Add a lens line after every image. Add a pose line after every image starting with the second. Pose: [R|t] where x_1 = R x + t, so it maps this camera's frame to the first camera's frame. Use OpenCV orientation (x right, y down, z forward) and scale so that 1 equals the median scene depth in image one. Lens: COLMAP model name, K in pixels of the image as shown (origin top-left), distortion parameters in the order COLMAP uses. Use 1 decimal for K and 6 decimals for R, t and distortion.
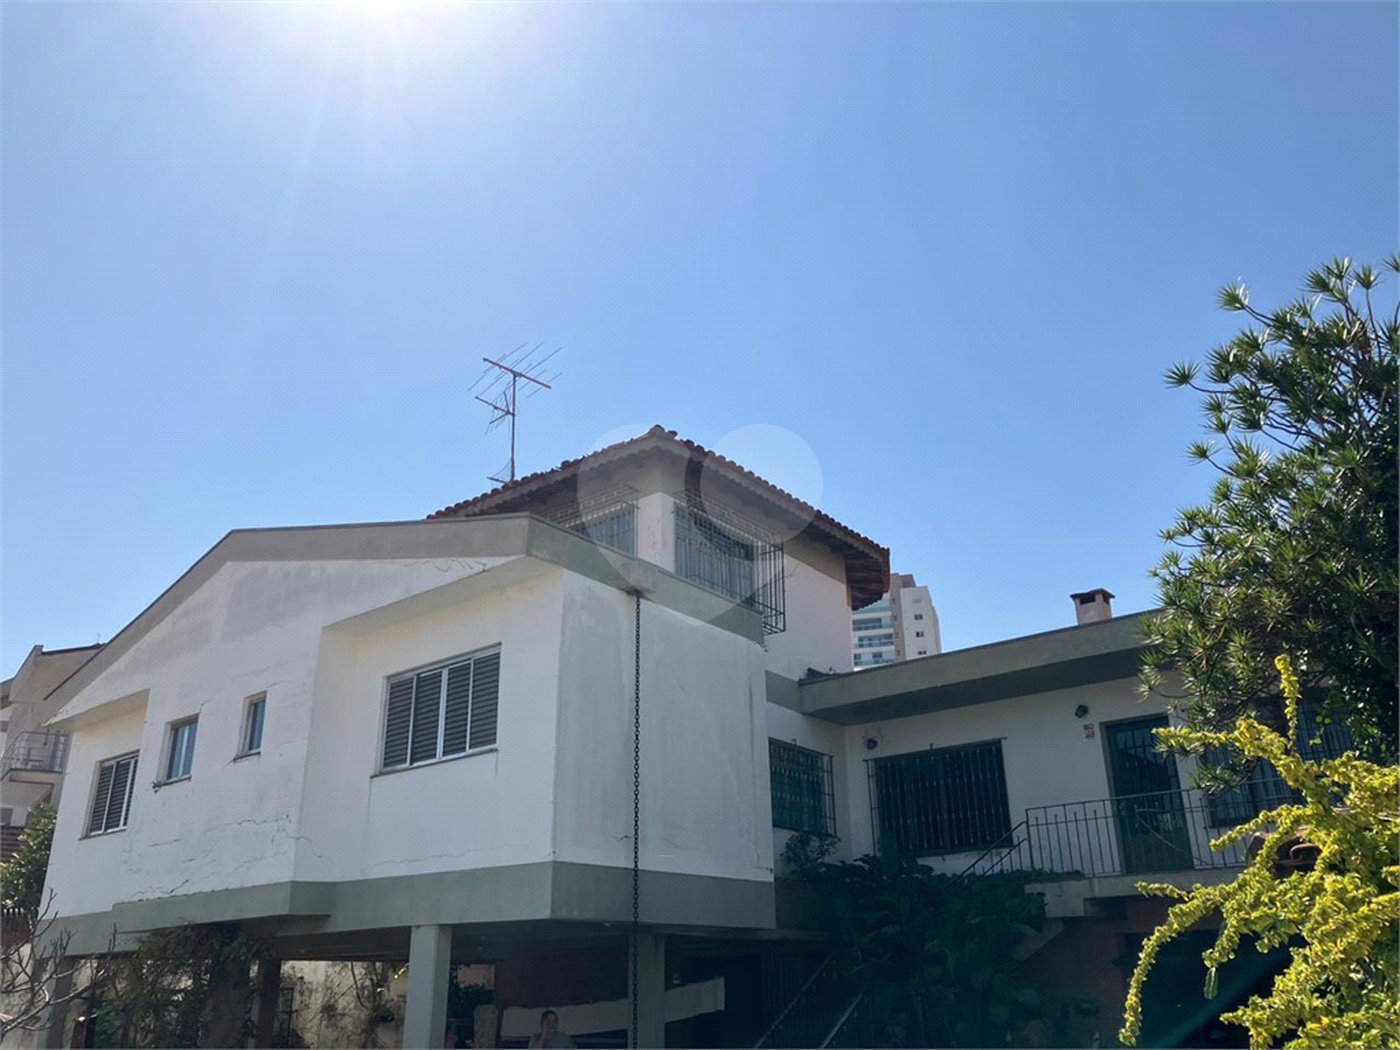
lens RADIAL K [[1151.2, 0, 698.8], [0, 1151.2, 535.6], [0, 0, 1]] dist [0.025149, -0.031956]
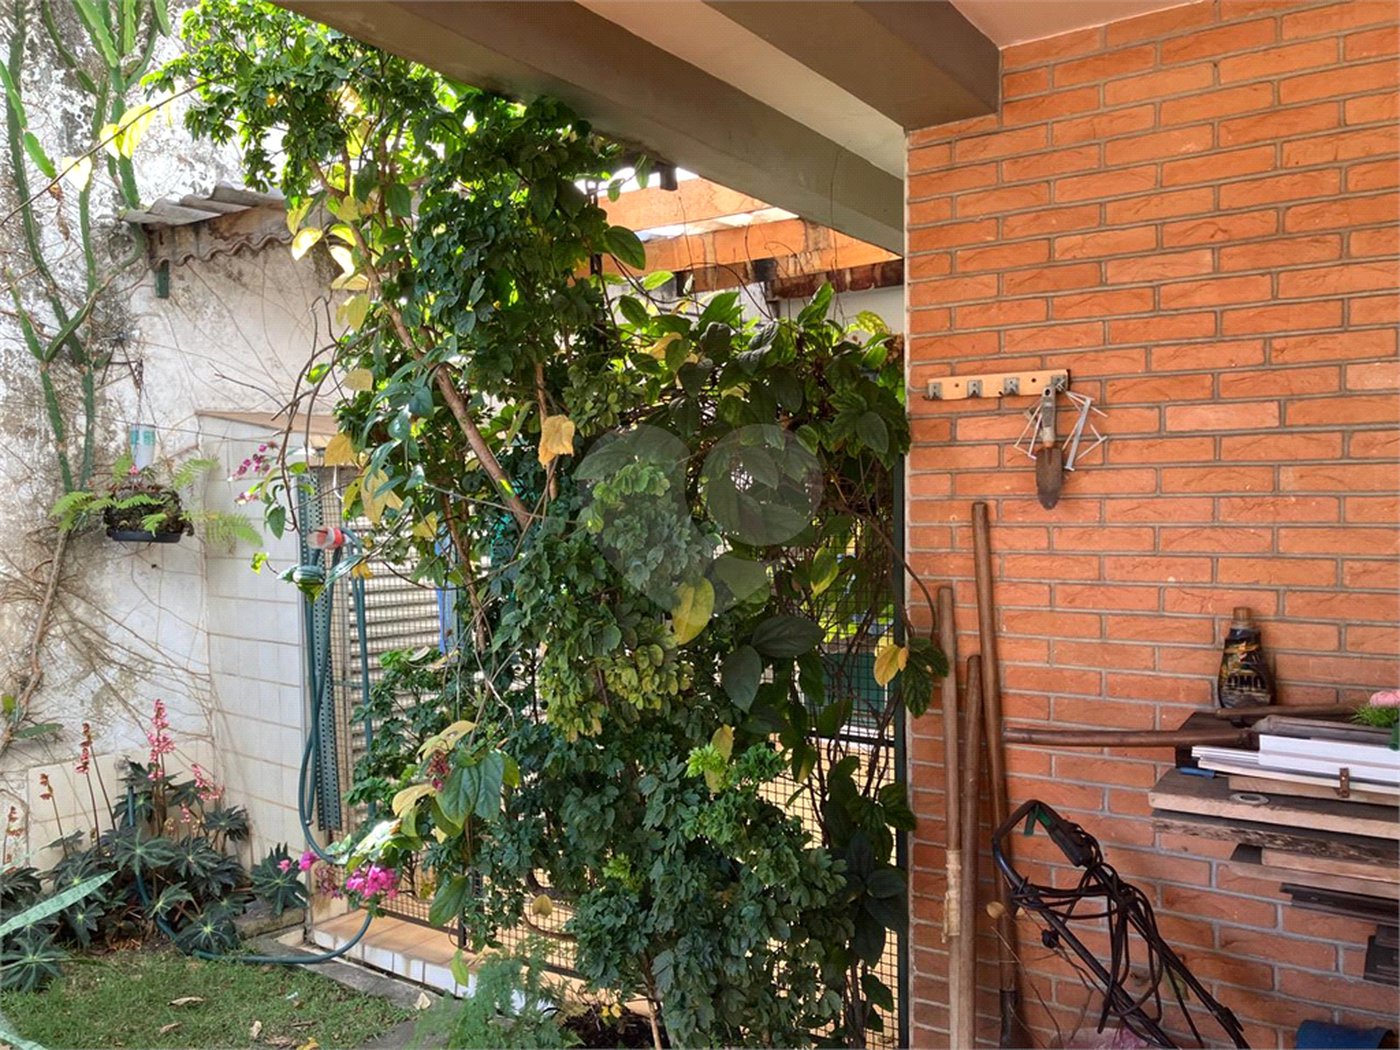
lens RADIAL K [[1151.2, 0, 699.4], [0, 1151.2, 521.4], [0, 0, 1]] dist [0.025149, -0.031956]
pose [[0.995616, 0.002423, 0.093509, -0.326936], [-0.039824, 0.915519, 0.400298, 0.559021], [-0.084639, -0.402267, 0.911601, 1.355428]]
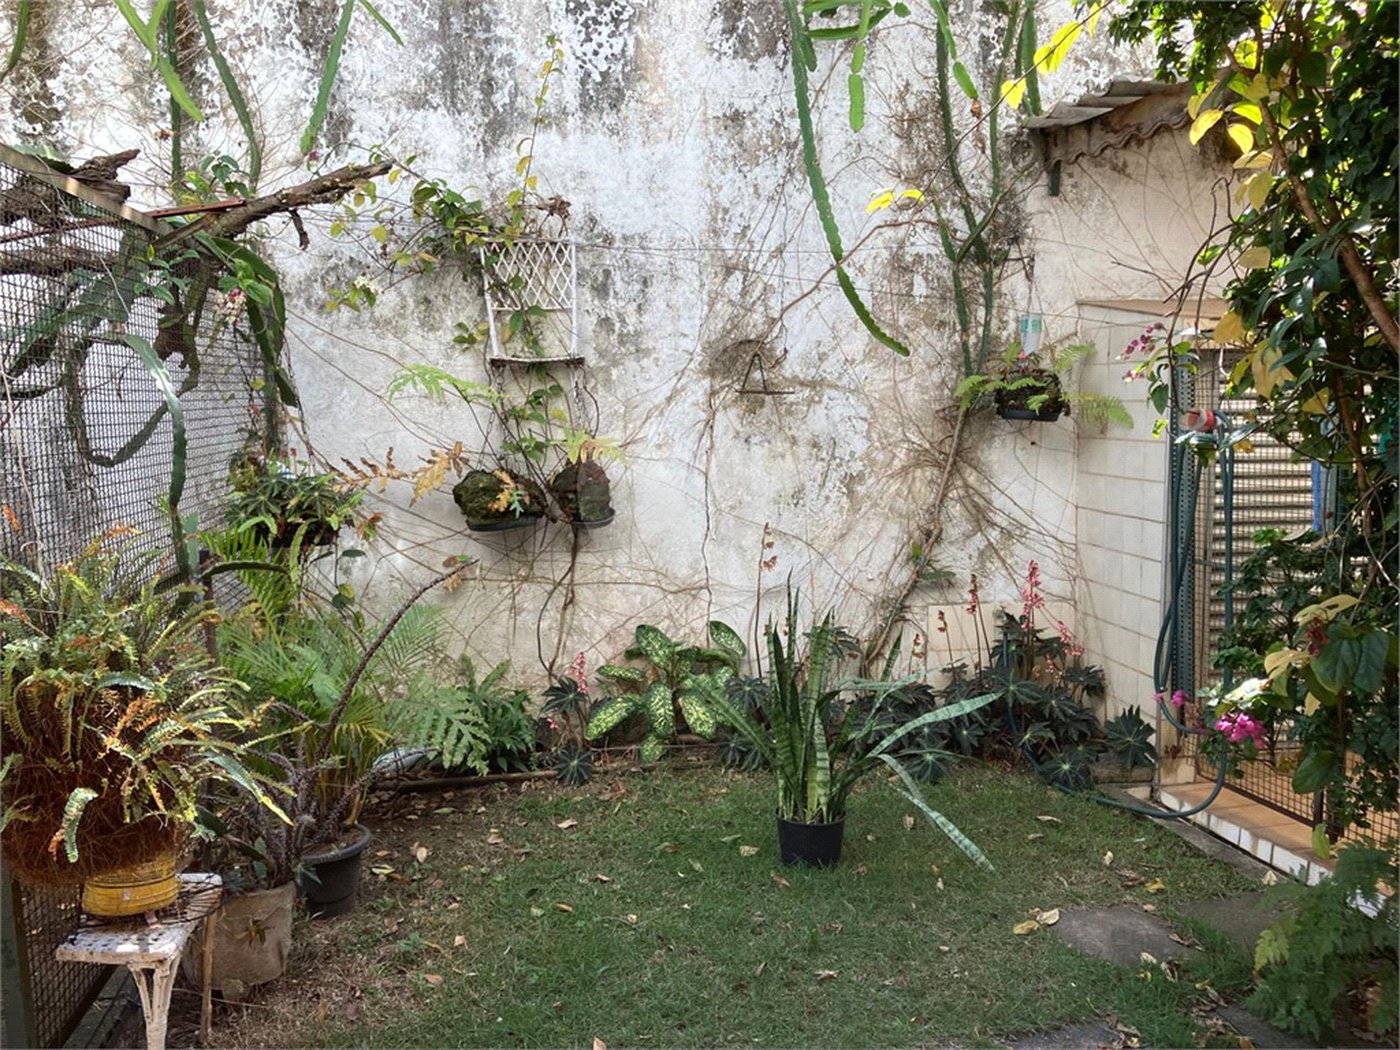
lens RADIAL K [[1151.2, 0, 702.6], [0, 1151.2, 523.0], [0, 0, 1]] dist [0.025149, -0.031956]
pose [[0.821813, 0.077601, -0.564448, -0.327972], [0.207135, 0.882201, 0.422866, 0.554179], [0.530771, -0.464434, 0.708931, 1.336127]]
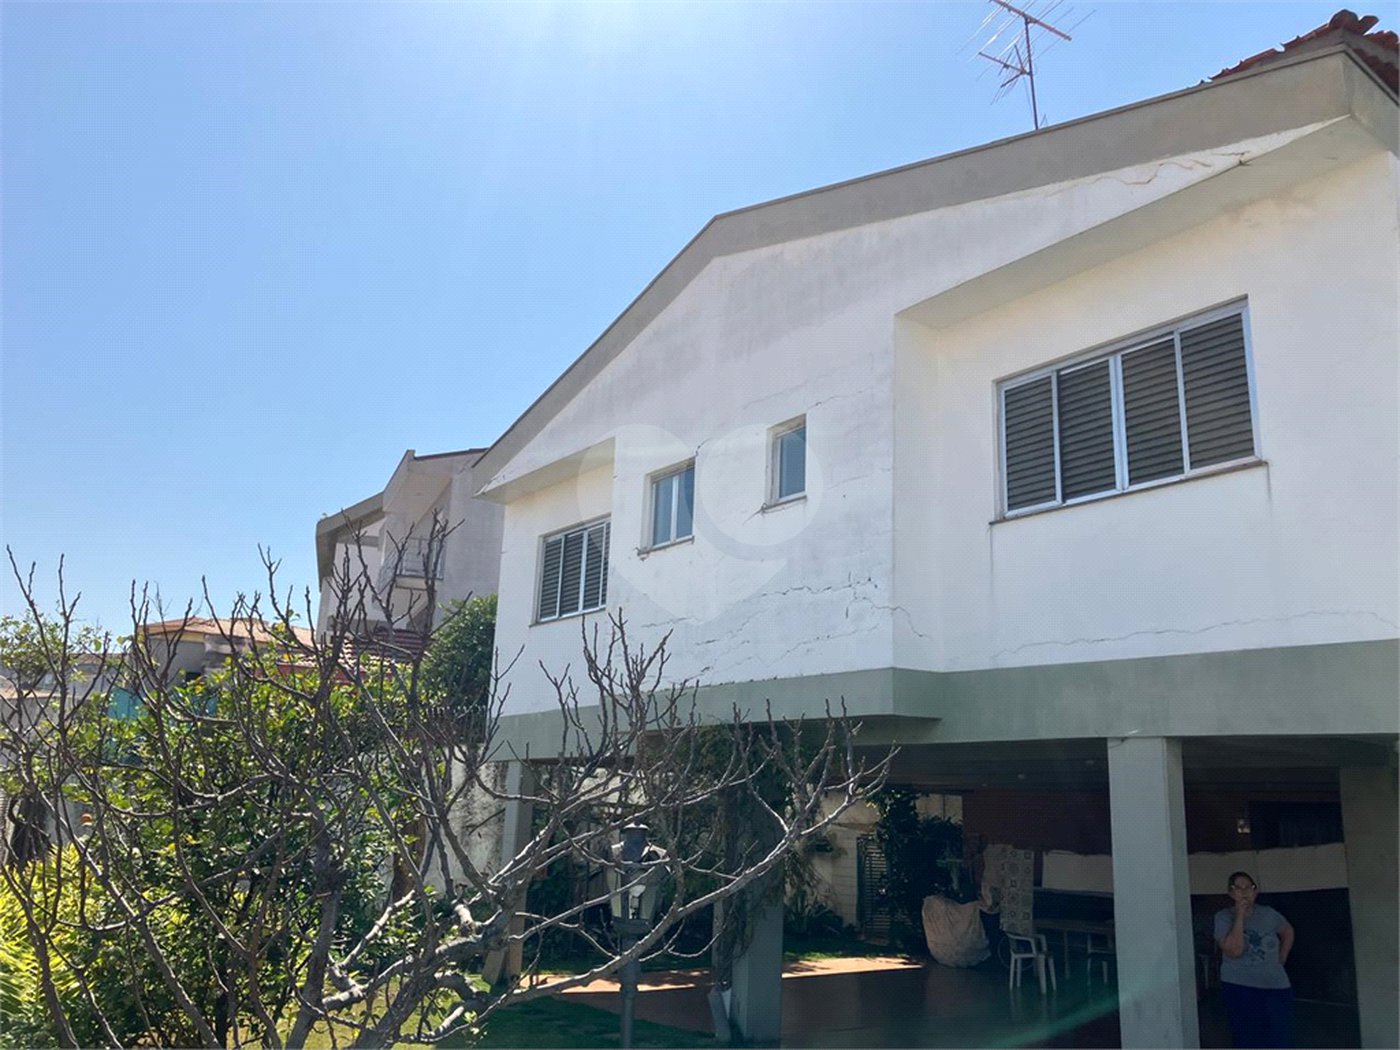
lens RADIAL K [[1151.2, 0, 679.4], [0, 1151.2, 519.2], [0, 0, 1]] dist [0.025149, -0.031956]
pose [[0.969271, -0.005917, -0.245925, -0.262901], [0.035648, 0.992537, 0.116617, 0.108243], [0.243400, -0.121800, 0.962248, 0.272896]]
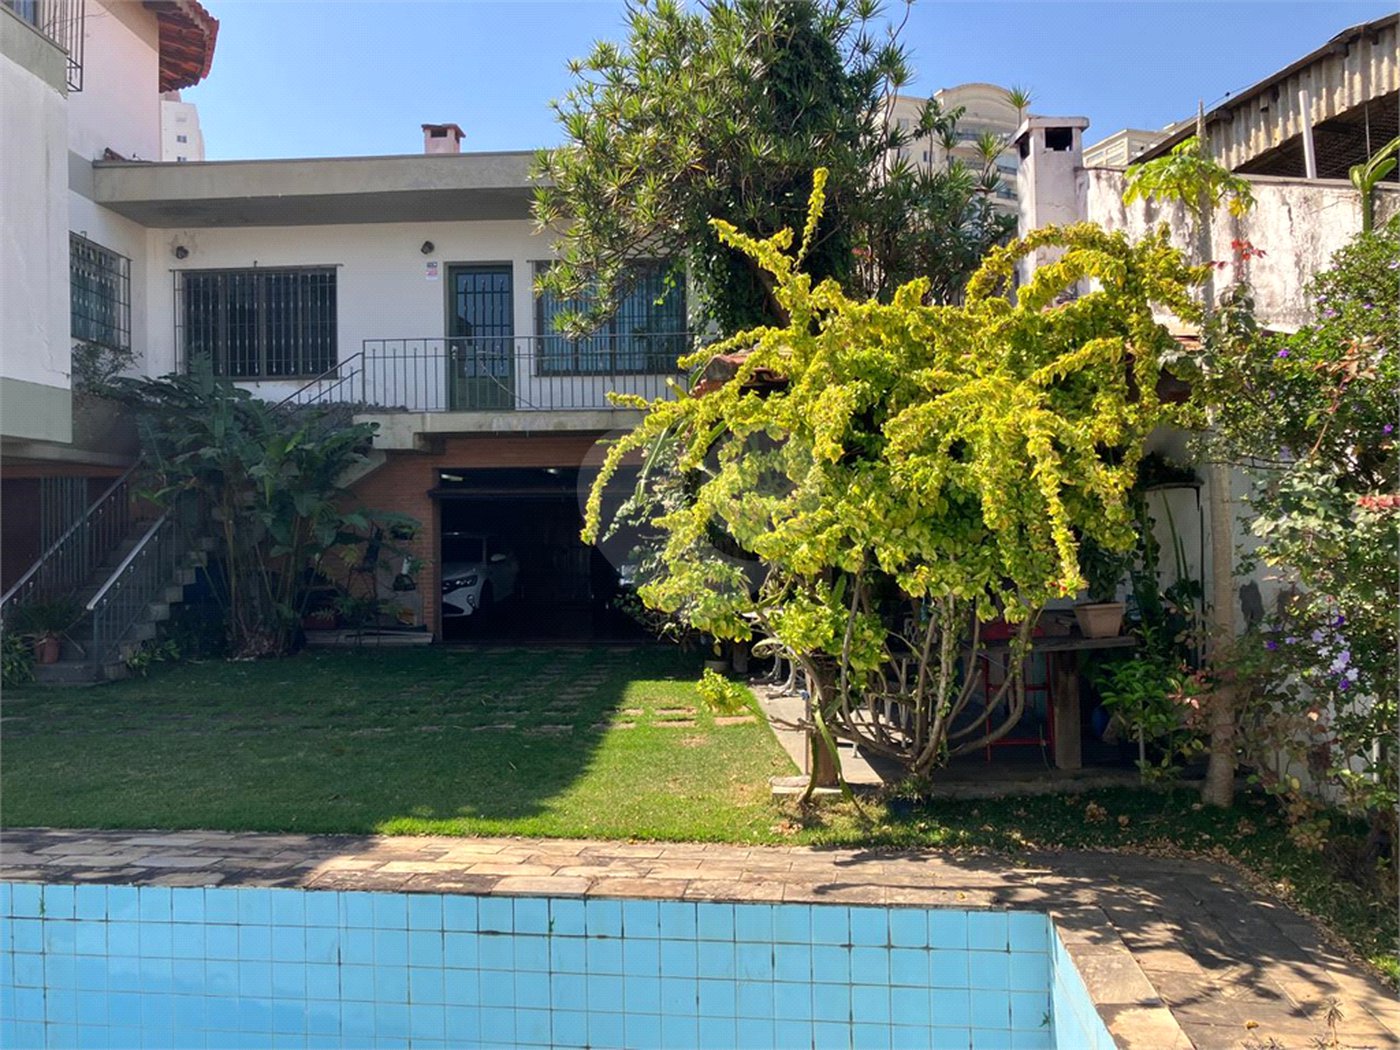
lens RADIAL K [[1151.2, 0, 692.4], [0, 1151.2, 522.9], [0, 0, 1]] dist [0.025149, -0.031956]
pose [[0.811569, 0.010595, 0.584161, -0.054434], [-0.219426, 0.932171, 0.287939, 0.046146], [-0.541487, -0.361863, 0.758846, 0.079687]]
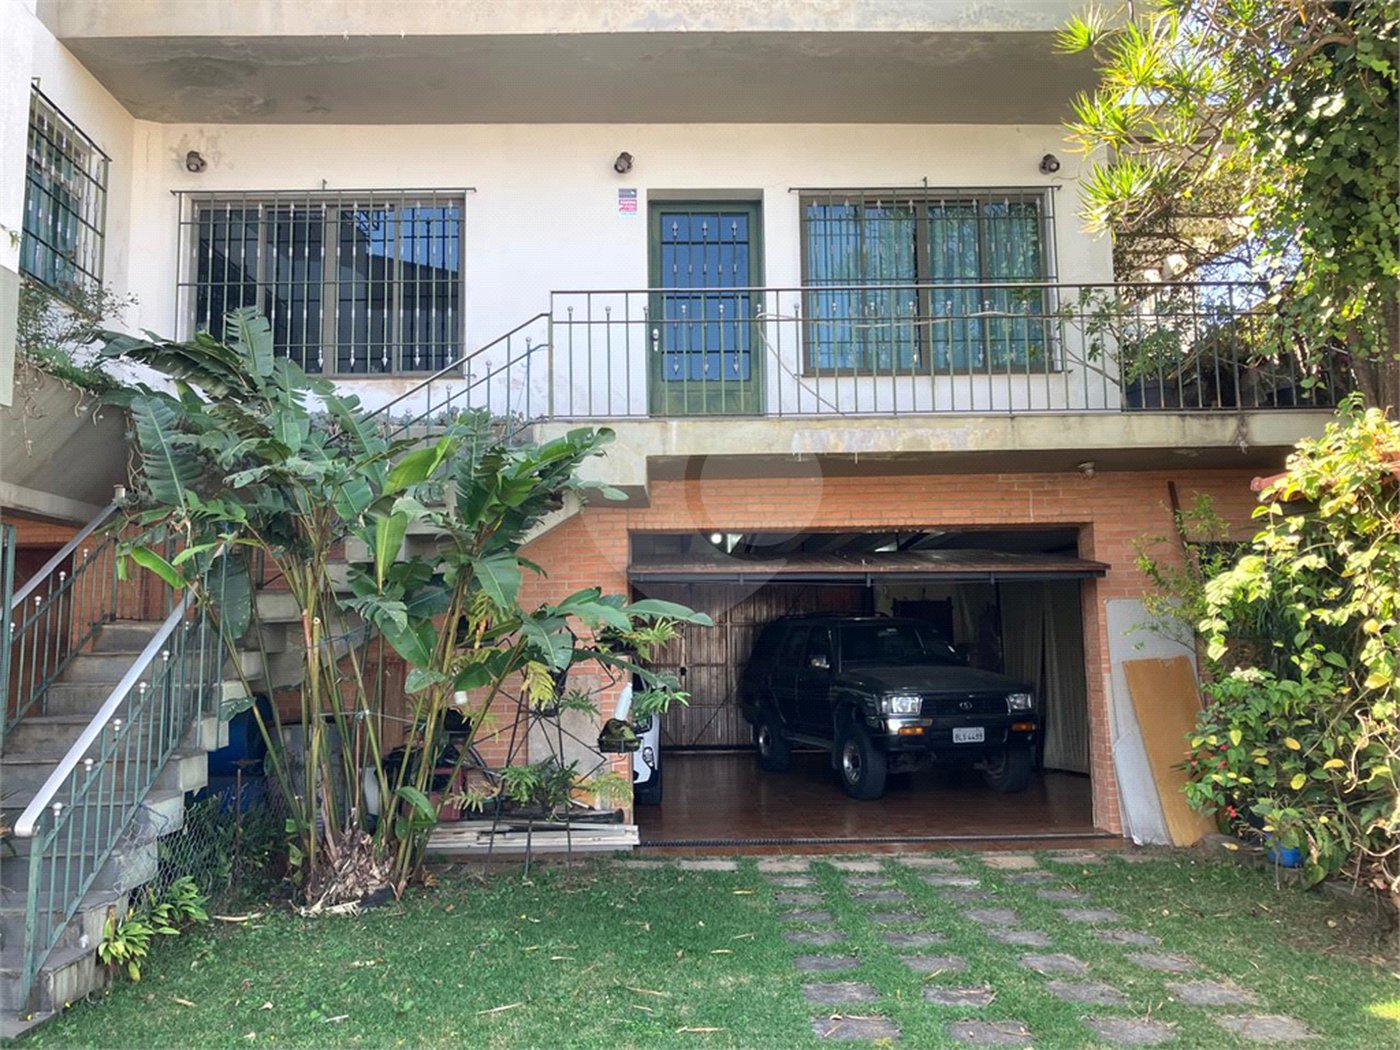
lens RADIAL K [[1151.2, 0, 709.3], [0, 1151.2, 501.6], [0, 0, 1]] dist [0.025149, -0.031956]
pose [[0.752974, 0.083926, 0.652677, 0.002909], [-0.238328, 0.959279, 0.151601, 0.245657], [-0.613376, -0.269703, 0.742314, 0.571024]]
